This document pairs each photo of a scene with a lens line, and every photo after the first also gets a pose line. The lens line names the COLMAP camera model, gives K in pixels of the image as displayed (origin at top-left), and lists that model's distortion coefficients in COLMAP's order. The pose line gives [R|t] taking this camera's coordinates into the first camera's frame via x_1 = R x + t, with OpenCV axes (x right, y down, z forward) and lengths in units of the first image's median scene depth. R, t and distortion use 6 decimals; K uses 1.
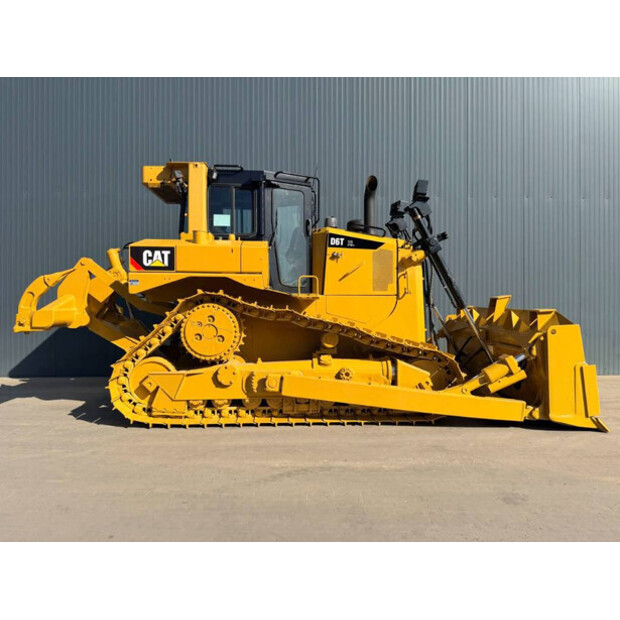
lens RADIAL K [[440.9, 0, 316.1], [0, 440.9, 292.0], [0, 0, 1]] dist [0.056697, -0.065652]
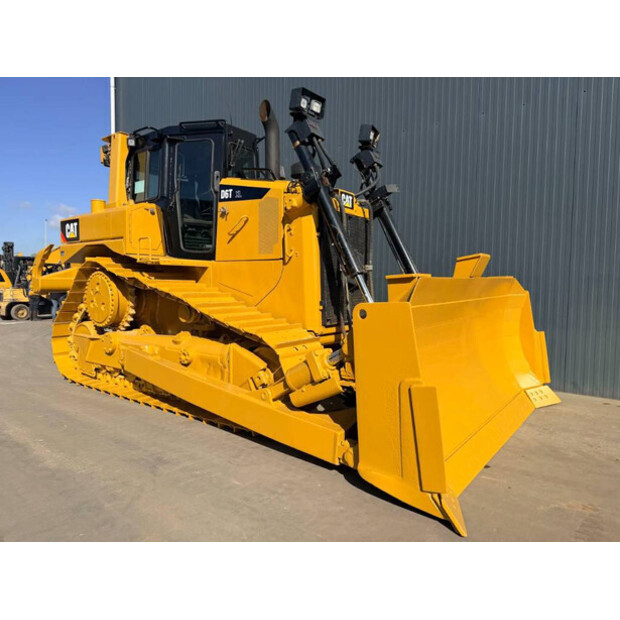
lens RADIAL K [[440.9, 0, 312.8], [0, 440.9, 306.5], [0, 0, 1]] dist [0.056697, -0.065652]
pose [[0.763557, 0.035489, -0.644764, 0.777286], [0.010426, 0.997681, 0.067261, 0.041906], [0.645656, -0.058080, 0.761417, 0.527947]]
